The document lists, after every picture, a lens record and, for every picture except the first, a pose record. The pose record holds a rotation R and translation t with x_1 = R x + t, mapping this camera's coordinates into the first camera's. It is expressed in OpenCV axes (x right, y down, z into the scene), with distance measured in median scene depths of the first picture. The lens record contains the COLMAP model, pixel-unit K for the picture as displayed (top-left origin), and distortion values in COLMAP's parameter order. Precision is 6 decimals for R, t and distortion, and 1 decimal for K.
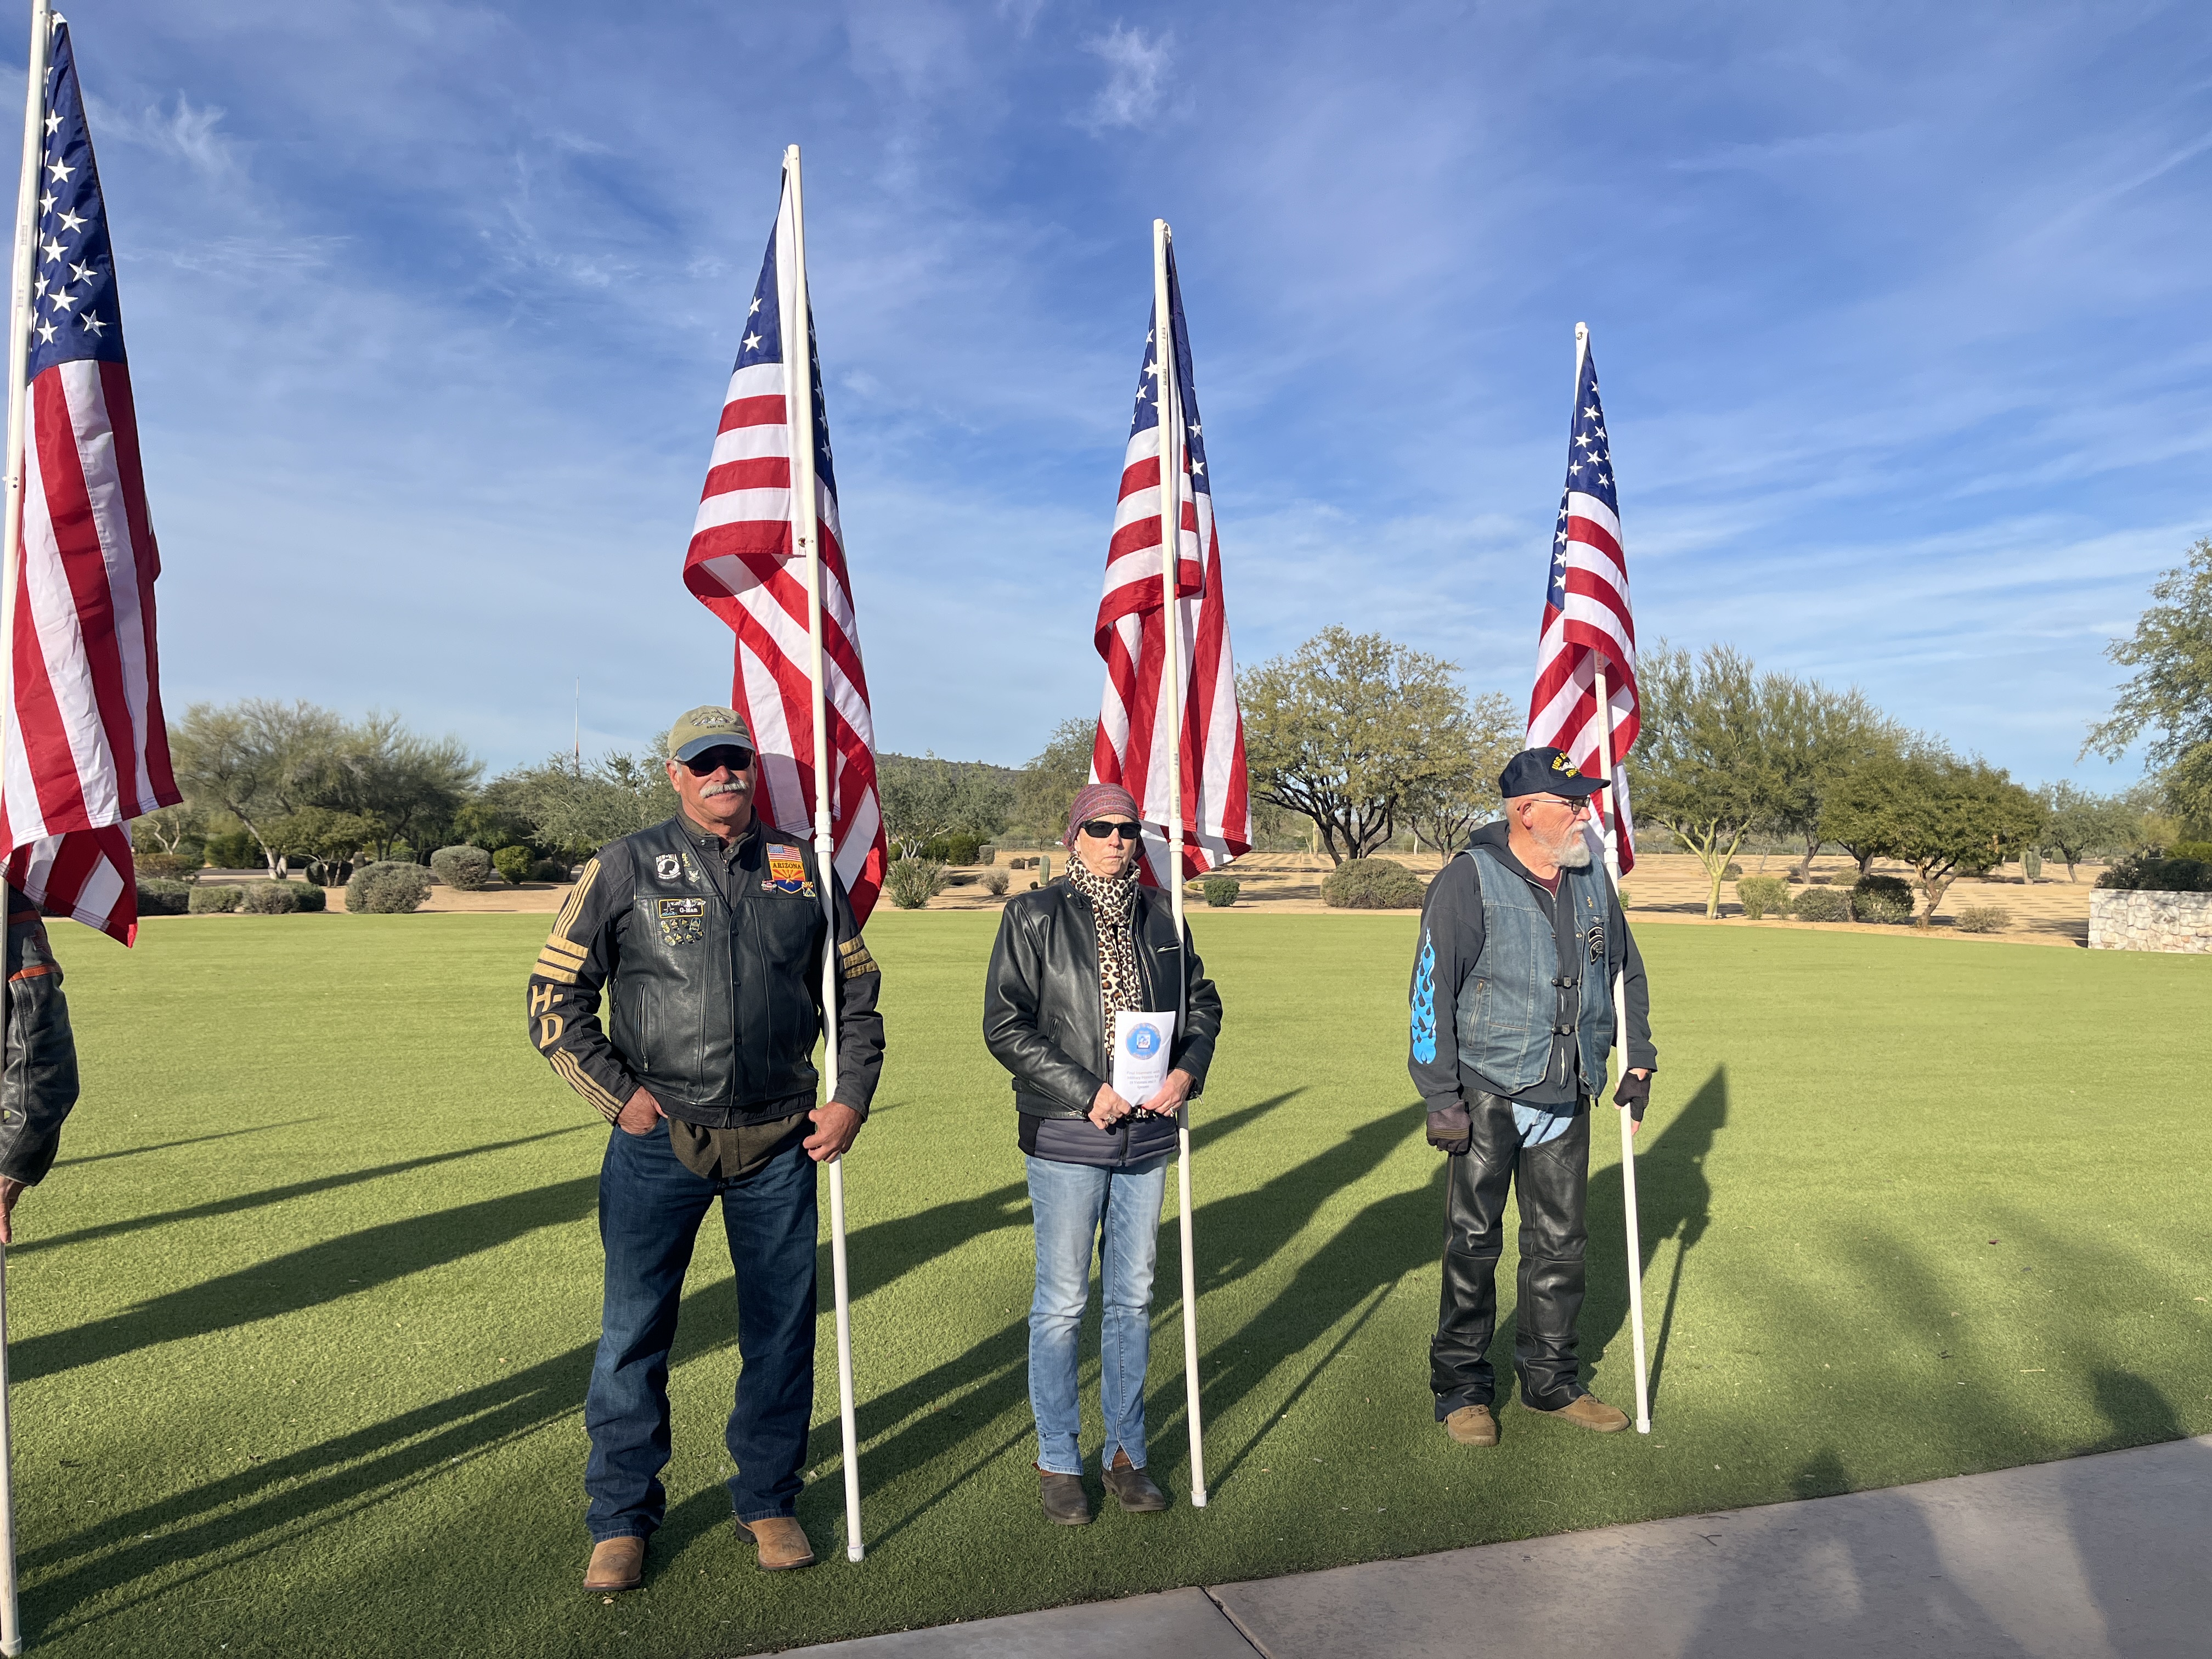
lens RADIAL K [[1665.9, 0, 1103.1], [0, 1665.9, 820.1], [0, 0, 1]] dist [0.052001, -0.078447]
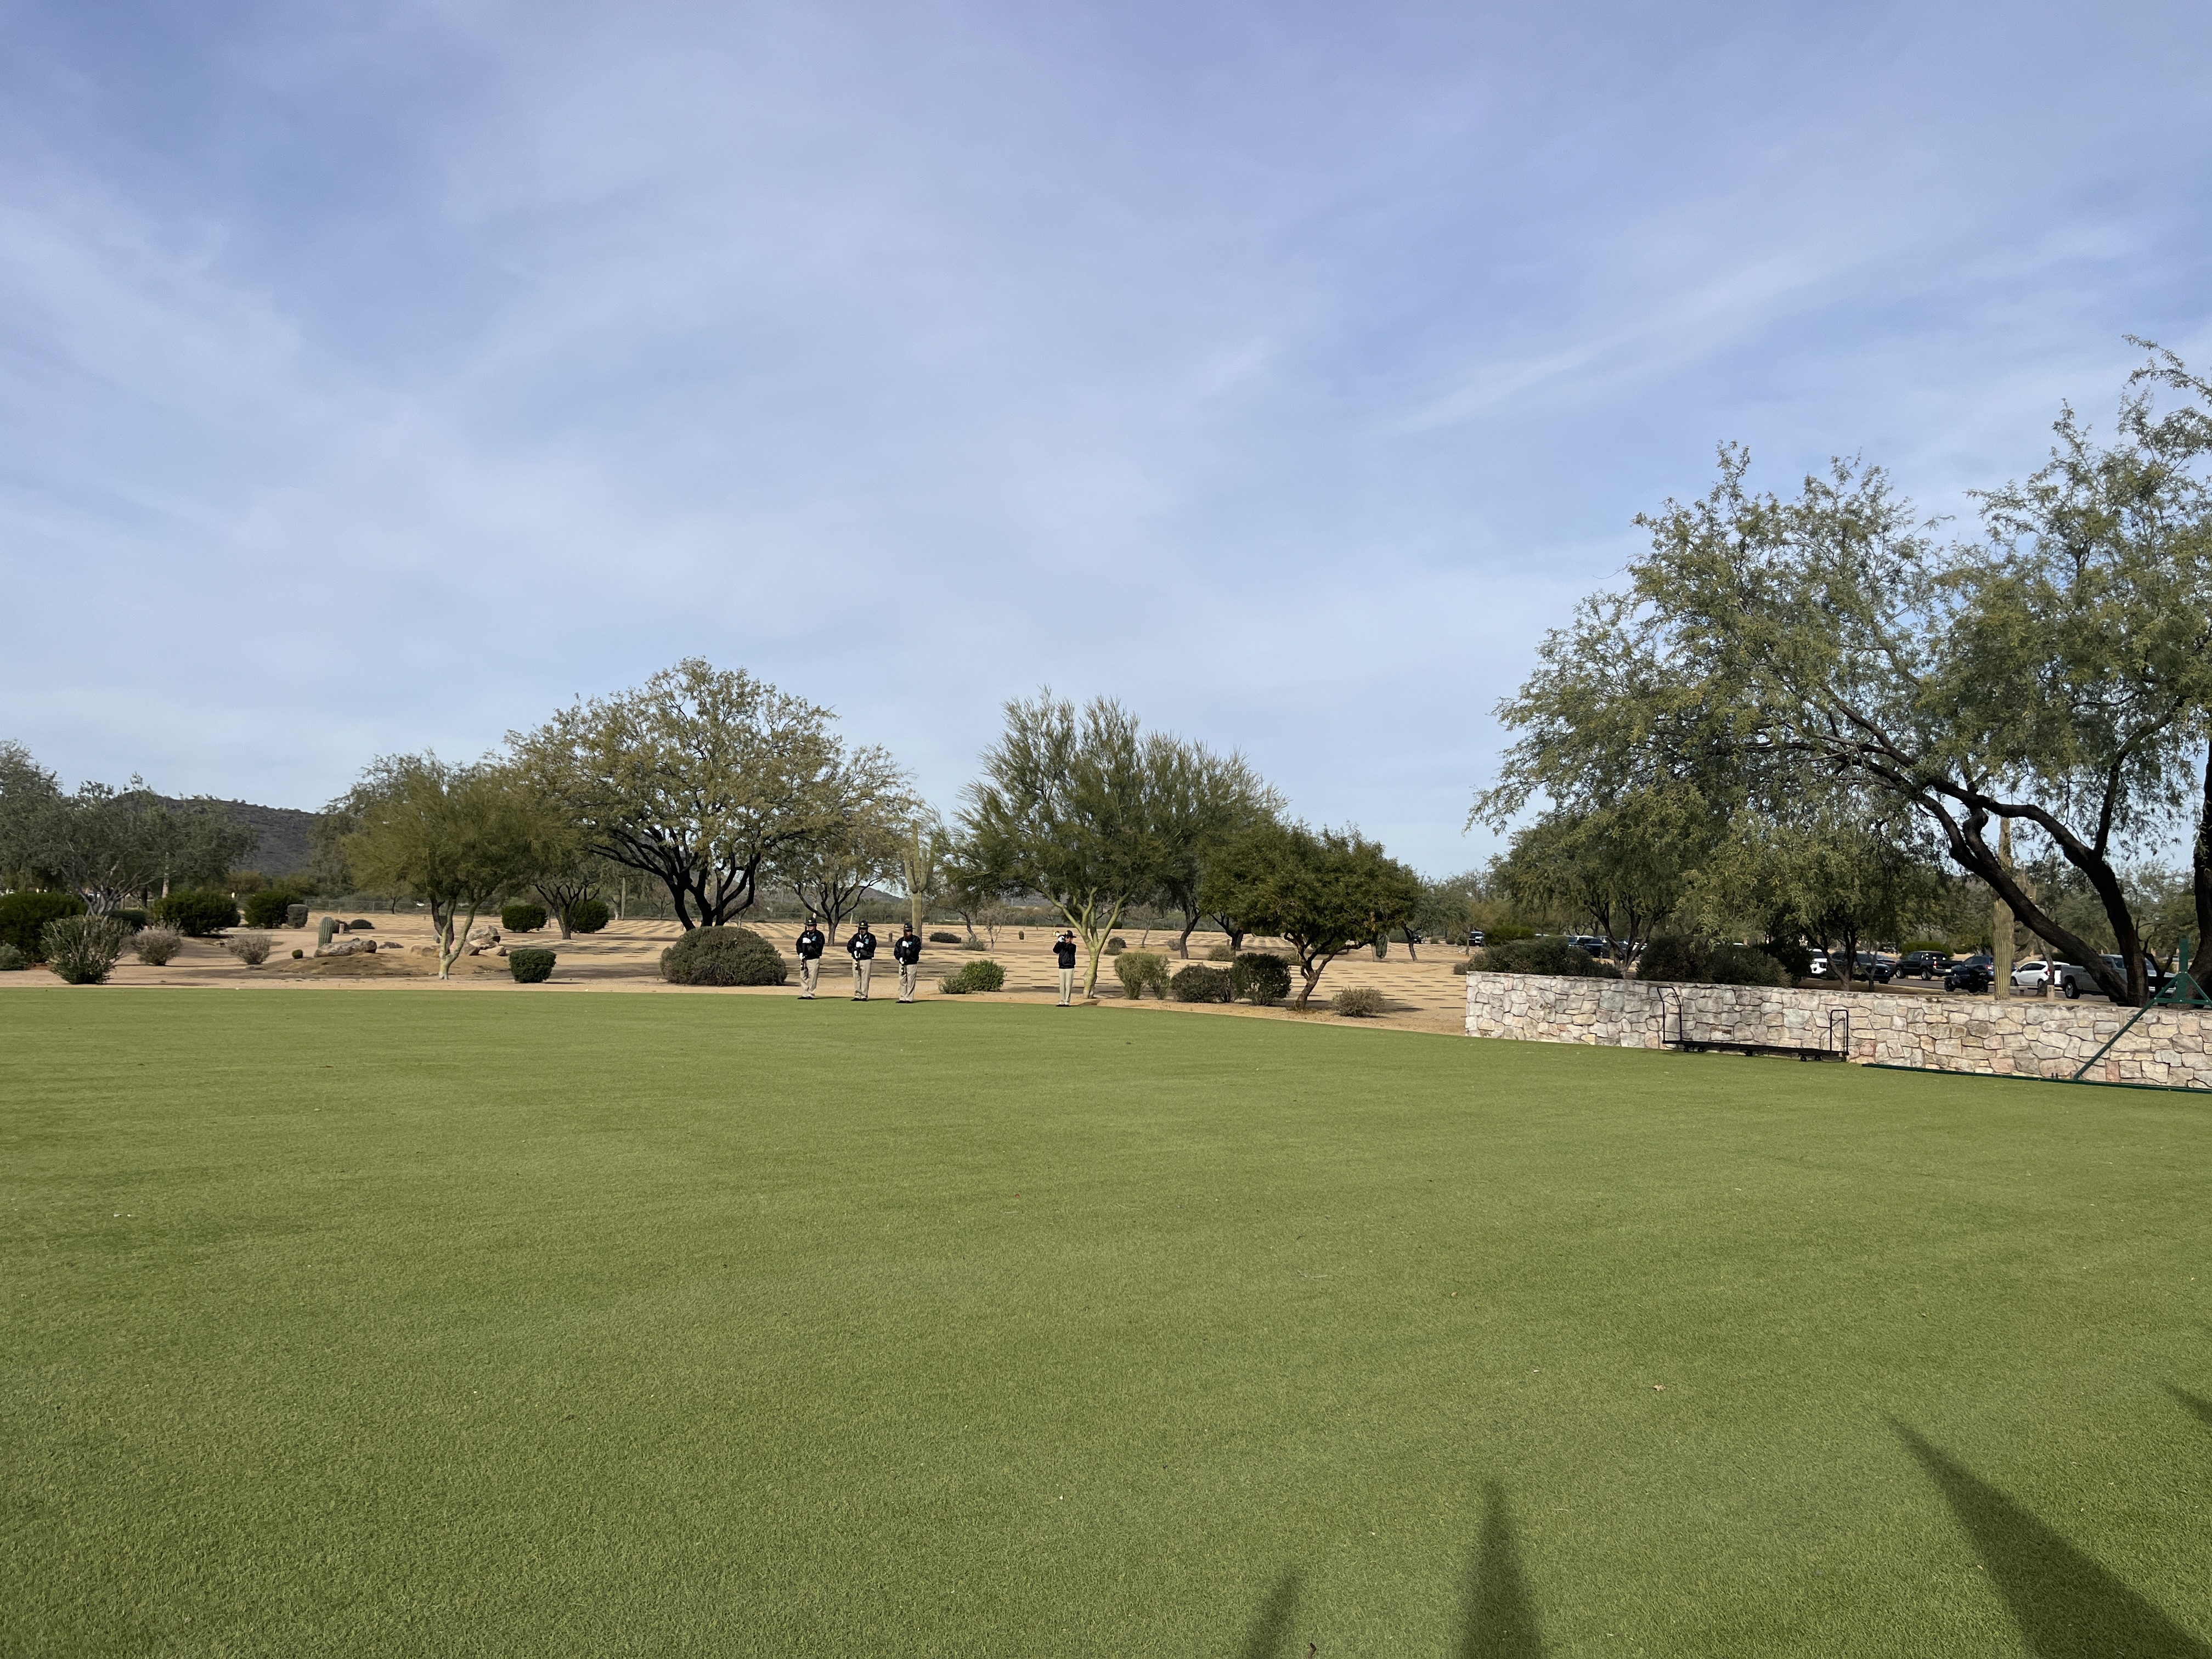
lens RADIAL K [[1665.9, 0, 1112.1], [0, 1665.9, 825.0], [0, 0, 1]] dist [0.052001, -0.078447]
pose [[0.937765, 0.038462, 0.345135, 0.060976], [-0.024948, 0.998741, -0.043512, 0.003879], [-0.346374, 0.032194, 0.937544, 0.149130]]
